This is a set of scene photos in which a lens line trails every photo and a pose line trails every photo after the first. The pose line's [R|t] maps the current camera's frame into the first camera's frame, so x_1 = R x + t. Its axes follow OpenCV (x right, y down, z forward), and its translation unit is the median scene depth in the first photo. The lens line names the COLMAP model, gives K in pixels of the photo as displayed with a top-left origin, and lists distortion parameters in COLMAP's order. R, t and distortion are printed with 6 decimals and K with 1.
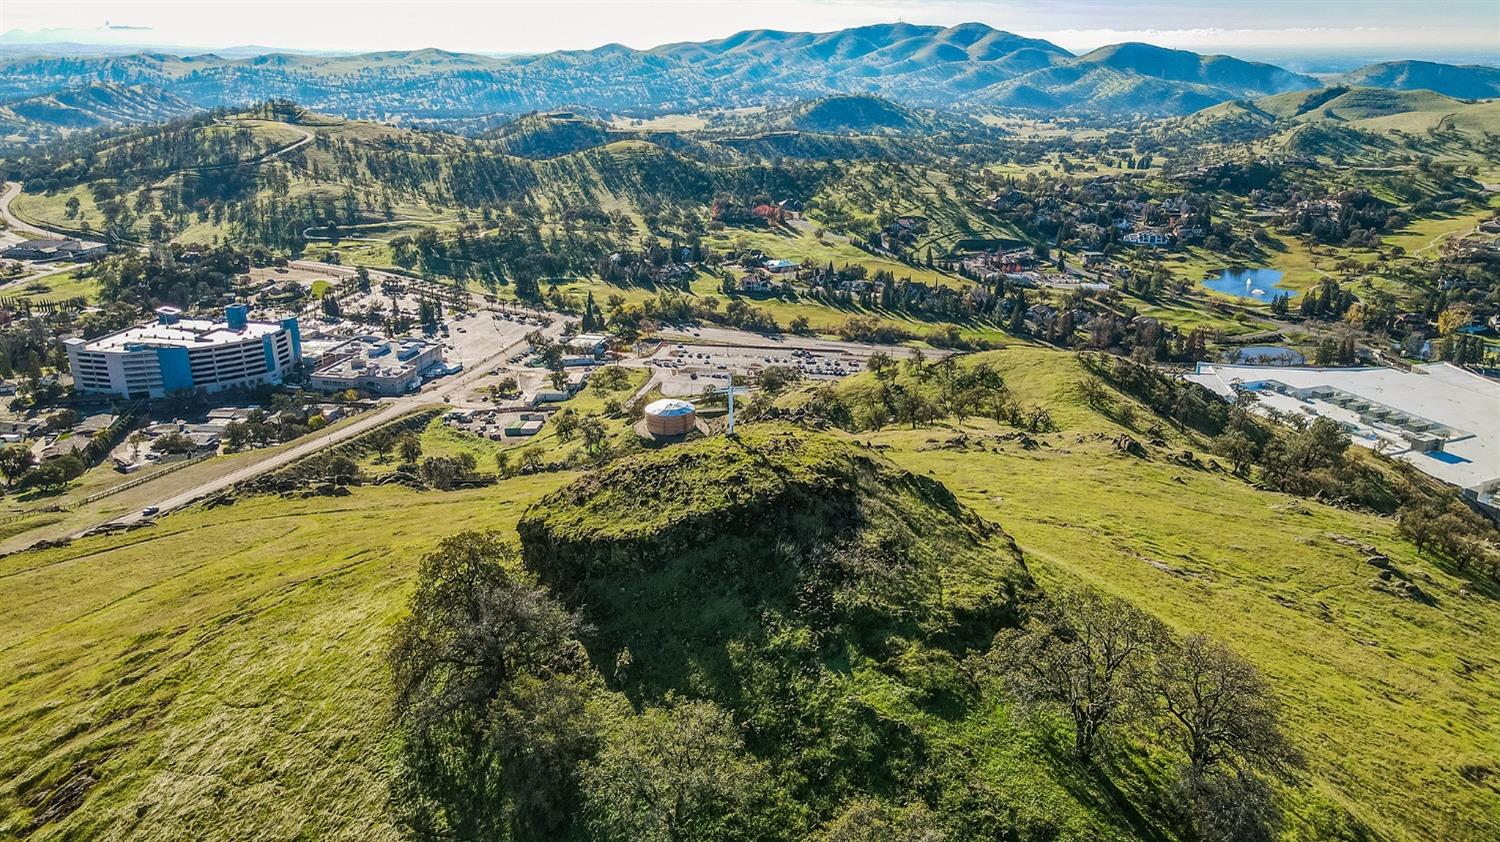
lens RADIAL K [[1080.8, 0, 750.0], [0, 1080.8, 421.0], [0, 0, 1]] dist [0.009163, 0.051285]
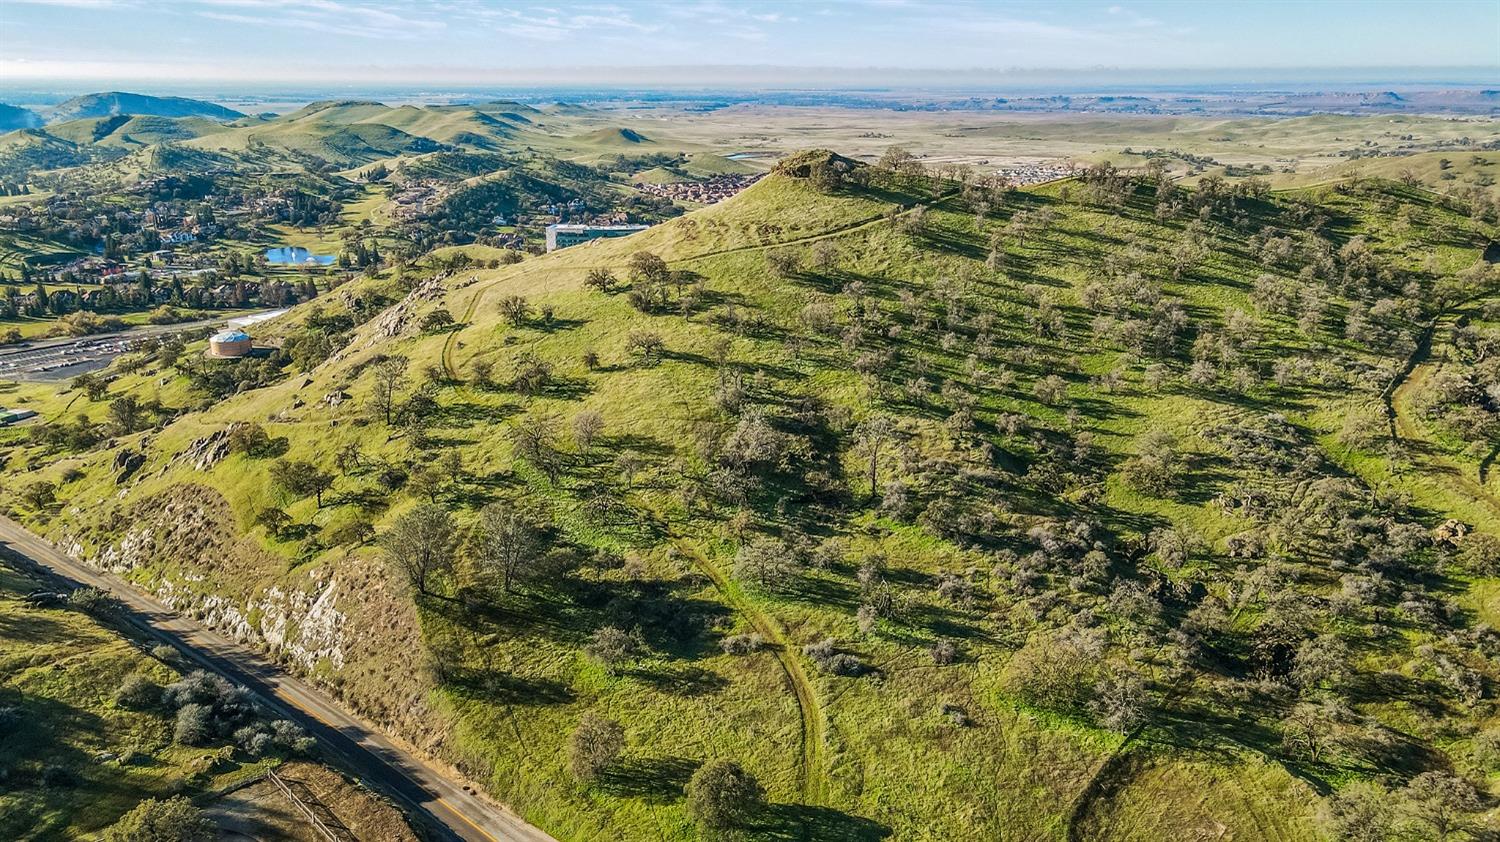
lens RADIAL K [[1124.8, 0, 750.0], [0, 1124.8, 421.0], [0, 0, 1]] dist [0.007433, 0.075185]
pose [[0.467843, -0.259019, 0.845004, -0.449183], [0.291527, 0.947807, 0.129125, 0.042751], [-0.834347, 0.185931, 0.518936, -0.120663]]
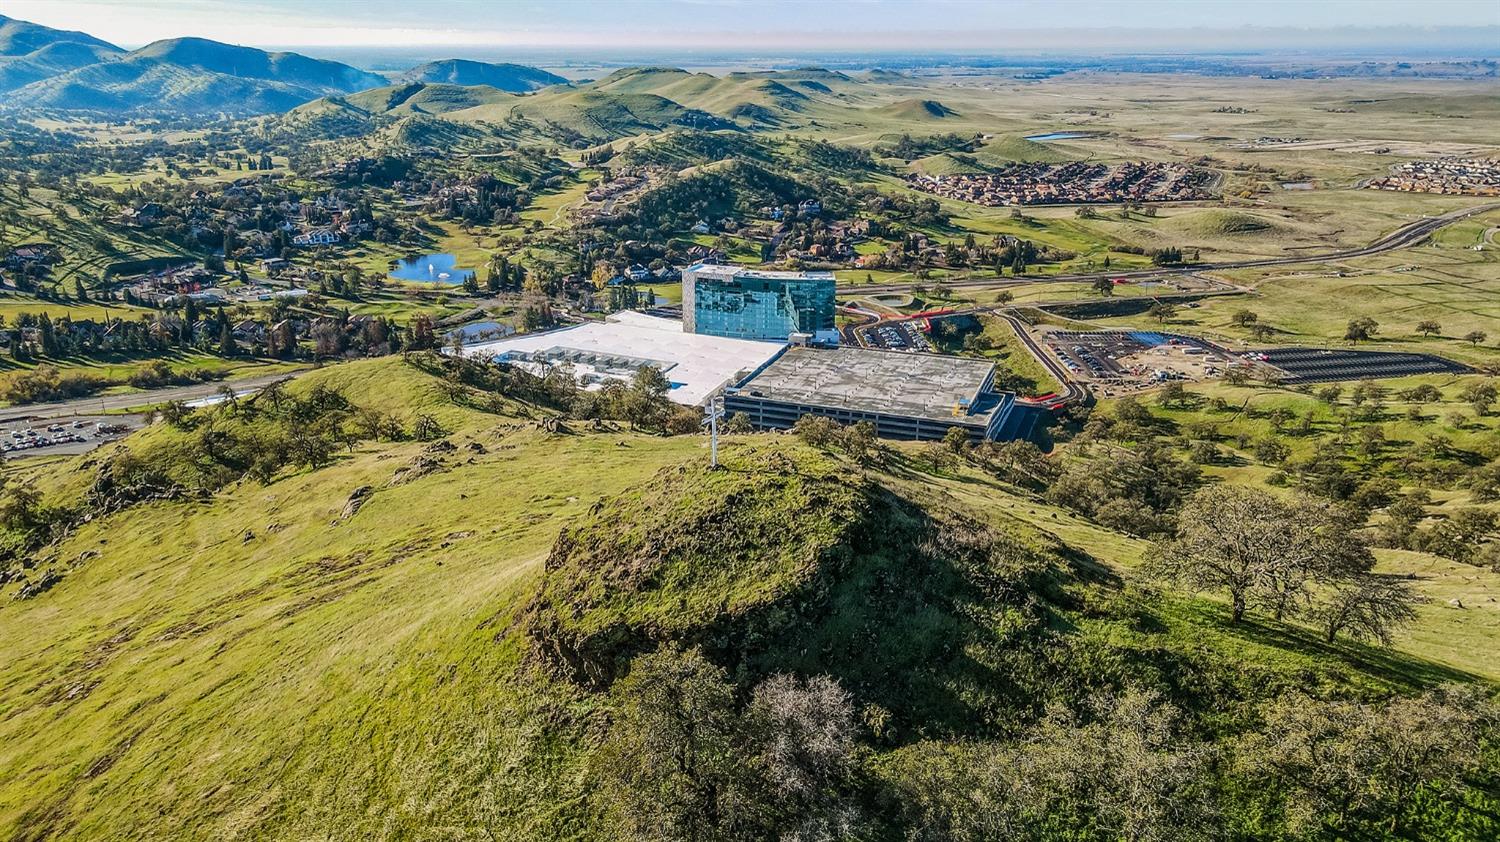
lens RADIAL K [[1080.8, 0, 750.0], [0, 1080.8, 421.0], [0, 0, 1]] dist [0.009163, 0.051285]
pose [[0.706561, -0.234308, 0.667736, -0.053424], [0.232833, 0.968030, 0.093310, -0.009132], [-0.668252, 0.089542, 0.738527, 0.028322]]
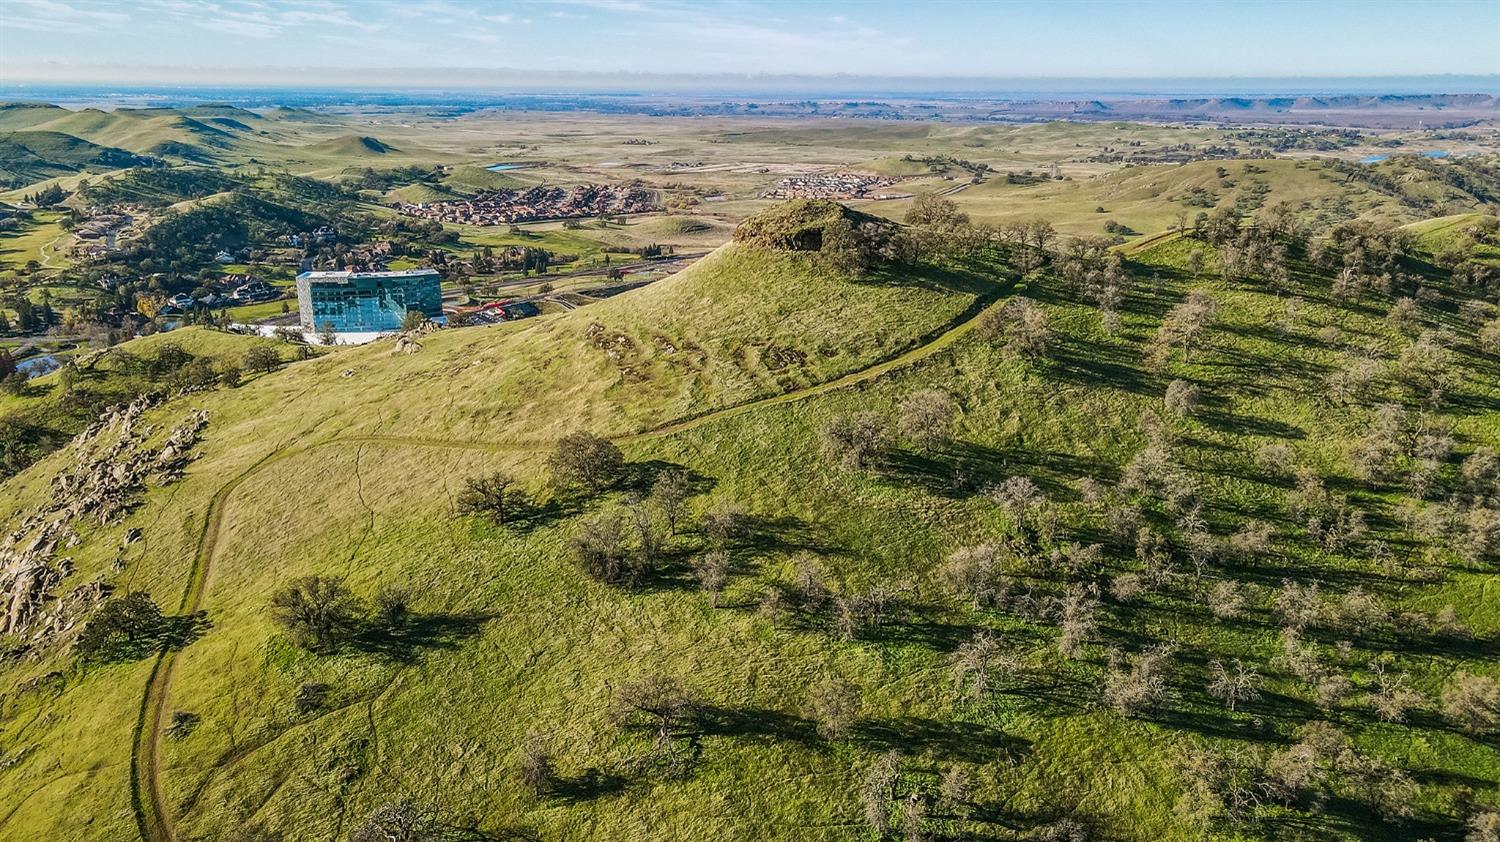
lens RADIAL K [[1109.9, 0, 750.0], [0, 1109.9, 421.0], [0, 0, 1]] dist [0.002006, 0.081174]
pose [[0.259072, -0.281781, 0.923840, -0.277980], [0.314930, 0.928867, 0.194999, -0.005404], [-0.913072, 0.240427, 0.329385, 0.020454]]
